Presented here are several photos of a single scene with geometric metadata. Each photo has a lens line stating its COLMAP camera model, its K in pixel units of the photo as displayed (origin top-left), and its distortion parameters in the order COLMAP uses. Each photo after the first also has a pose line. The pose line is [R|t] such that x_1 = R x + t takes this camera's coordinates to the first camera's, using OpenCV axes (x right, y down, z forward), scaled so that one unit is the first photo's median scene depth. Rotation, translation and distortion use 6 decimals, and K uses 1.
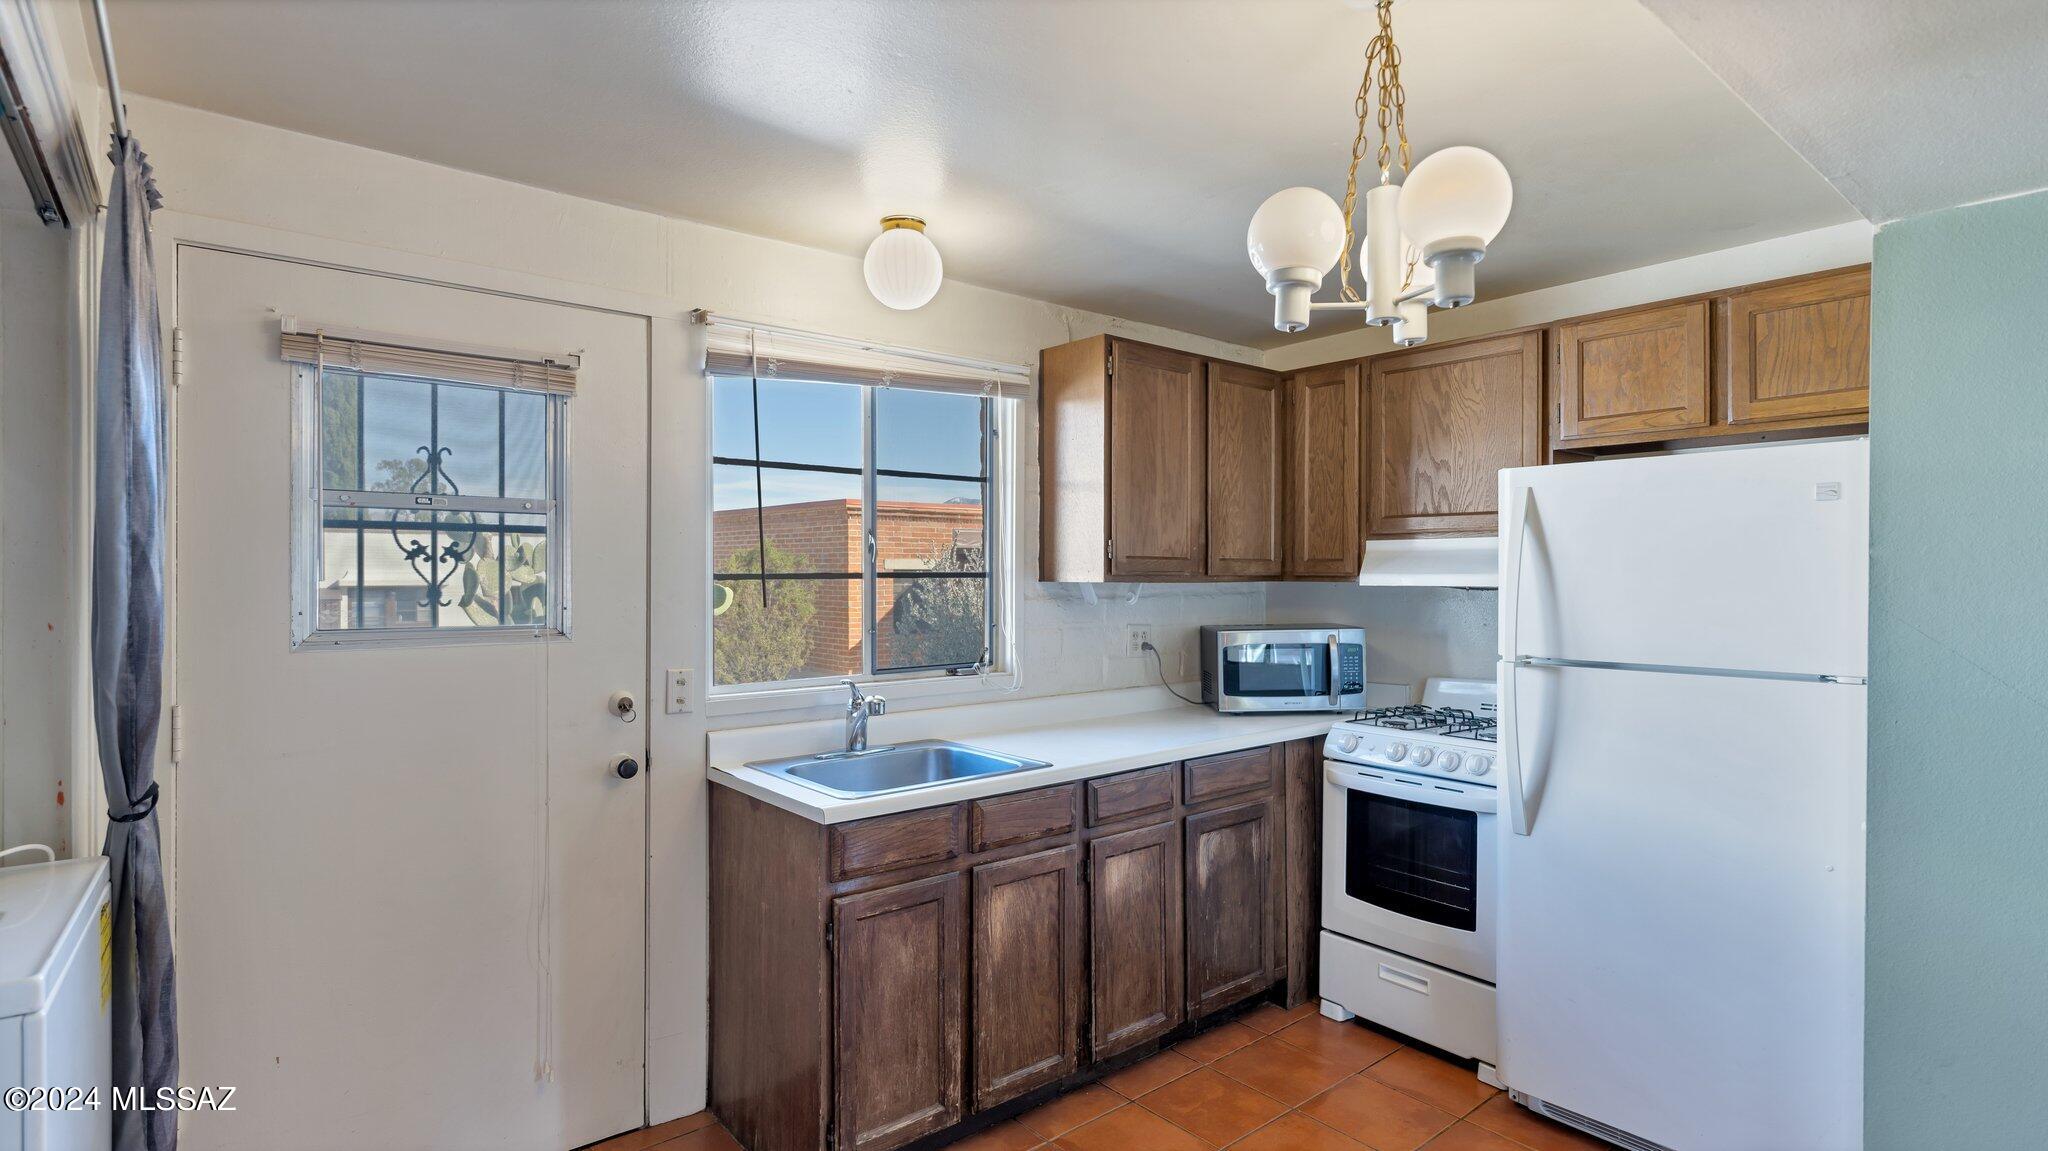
lens RADIAL K [[1002.6, 0, 1021.4], [0, 1002.6, 575.3], [0, 0, 1]] dist [0.005833, 0.000357]
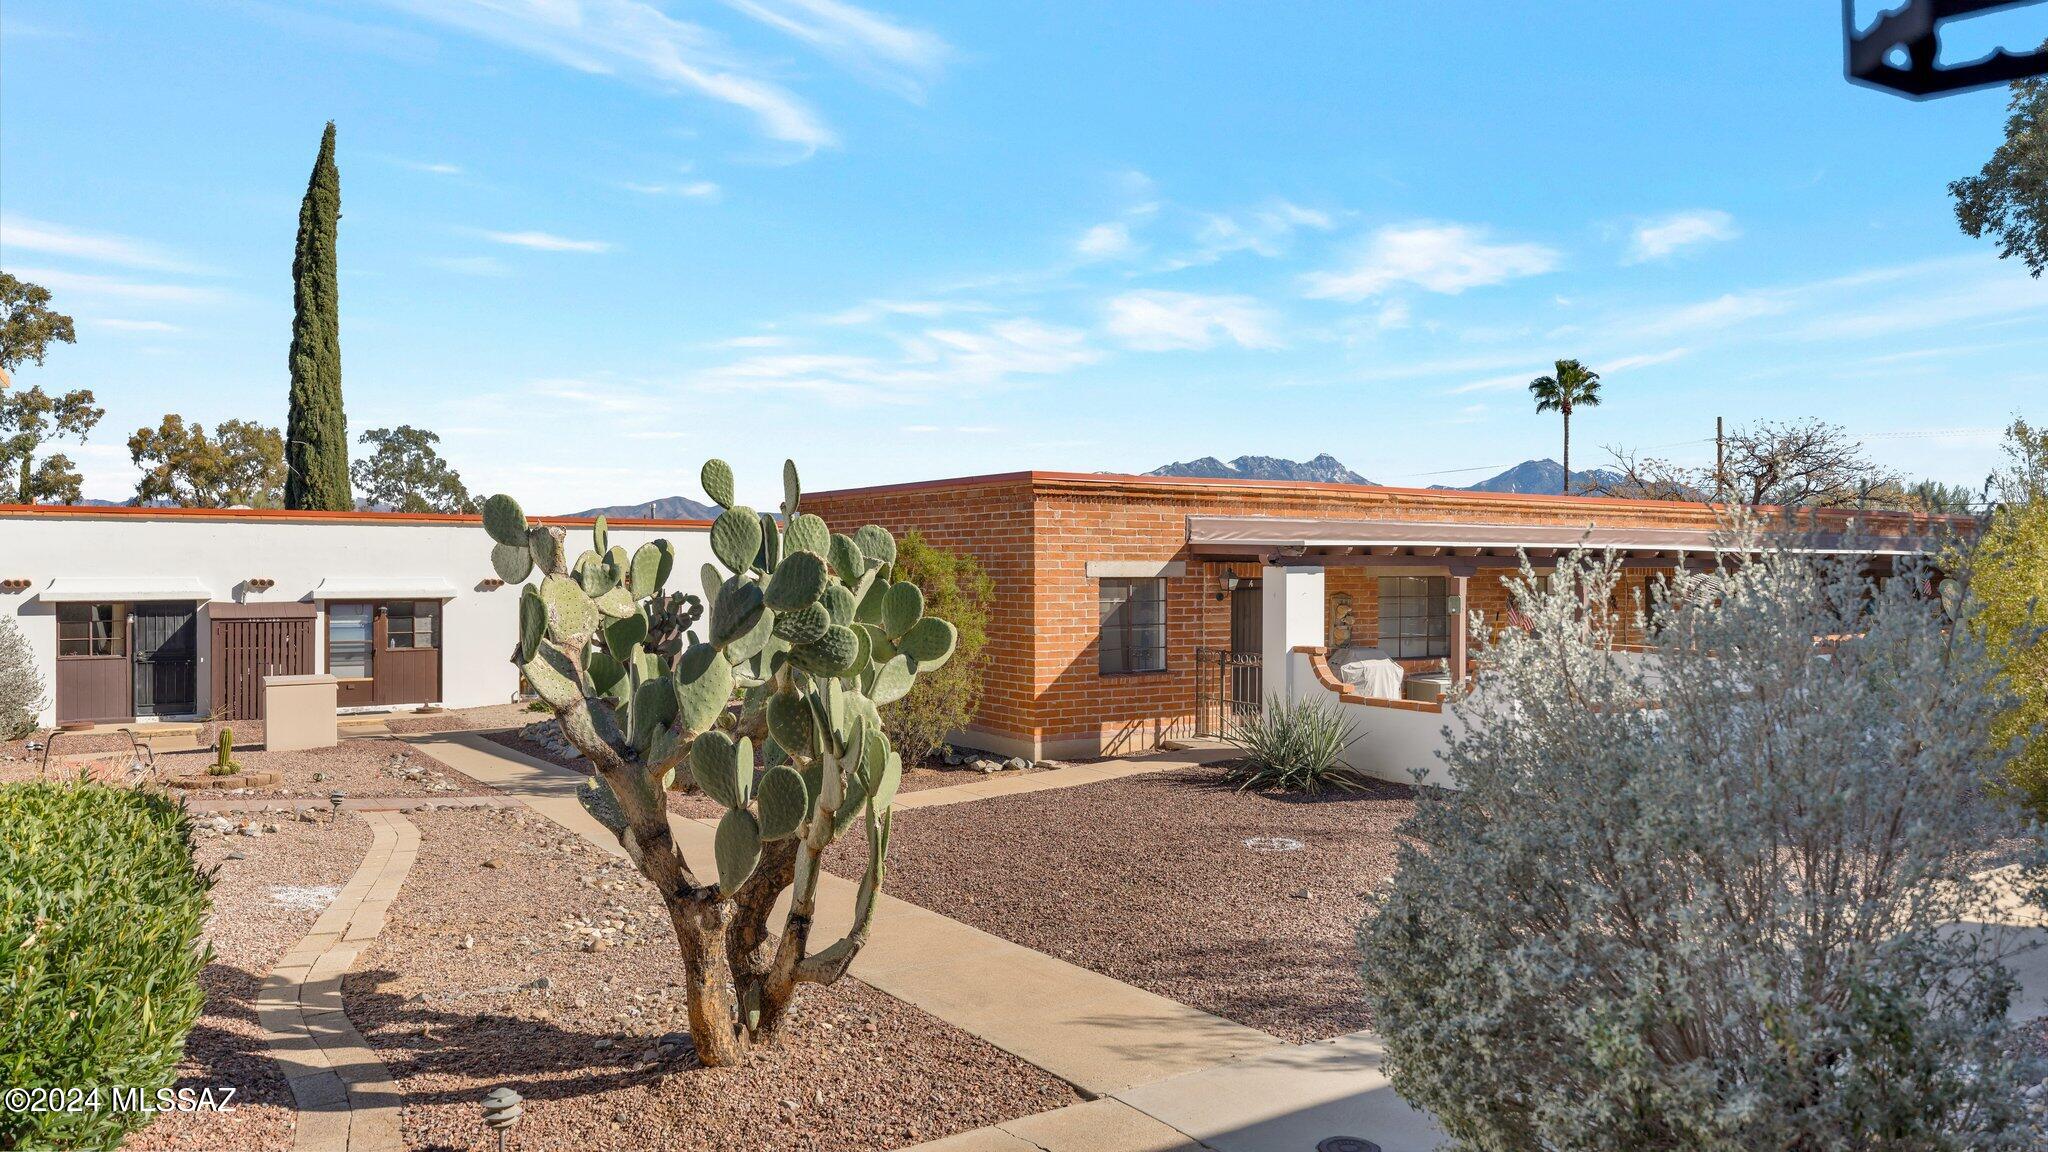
lens RADIAL K [[1360.1, 0, 1027.5], [0, 1360.1, 575.1], [0, 0, 1]] dist [0.005451, -0.000063]
pose [[0.993474, 0.000133, -0.114063, -0.468332], [-0.000295, 0.999999, -0.001403, -0.040414], [0.114063, 0.001427, 0.993473, 0.697230]]
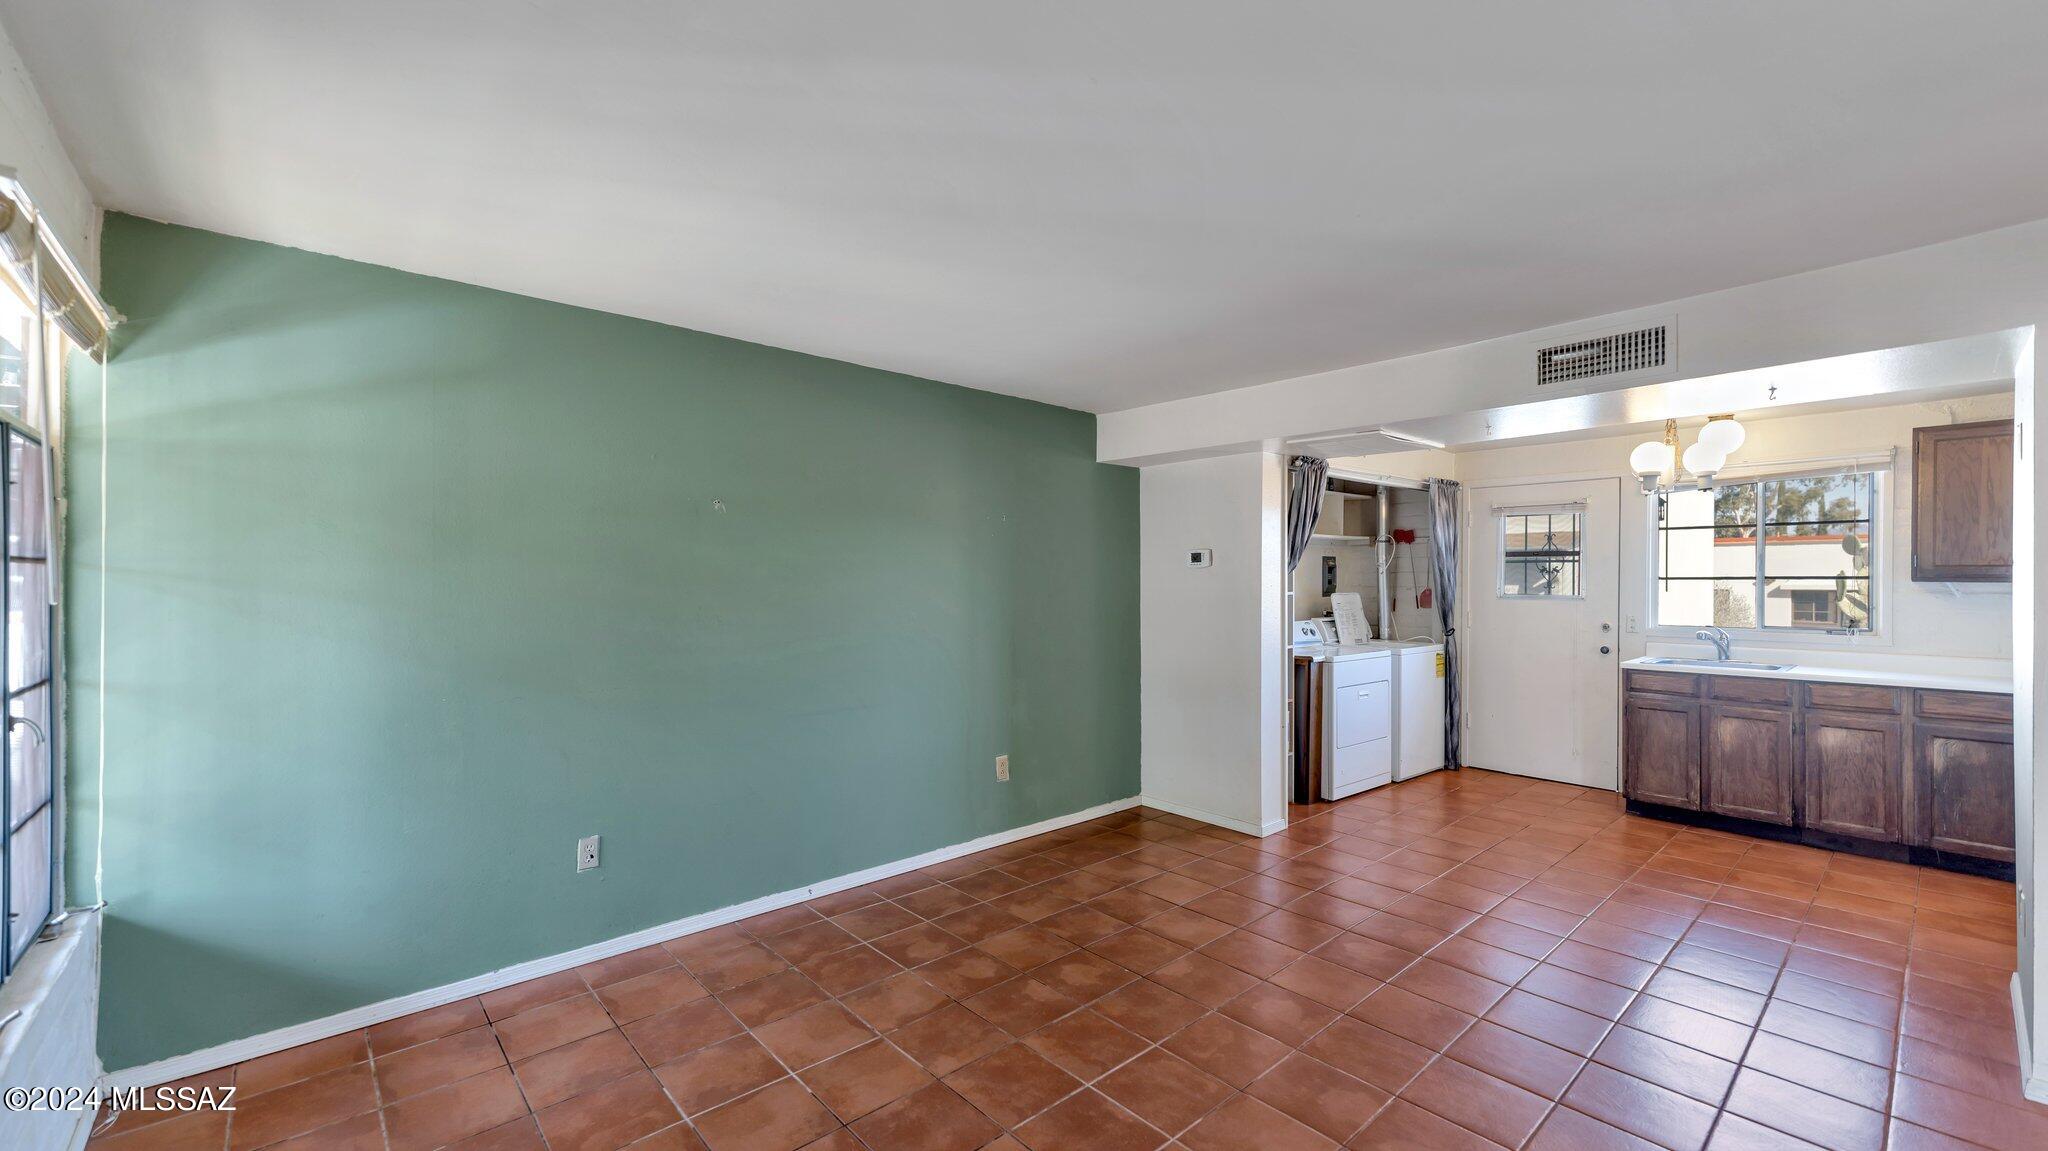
lens RADIAL K [[846.9, 0, 1017.2], [0, 846.9, 577.4], [0, 0, 1]] dist [-0.016322, -0.000106]
pose [[0.043965, -0.000513, -0.999033, 1.406910], [-0.002115, 0.999998, -0.000607, 0.003502], [0.999031, 0.002139, 0.043963, -0.522821]]
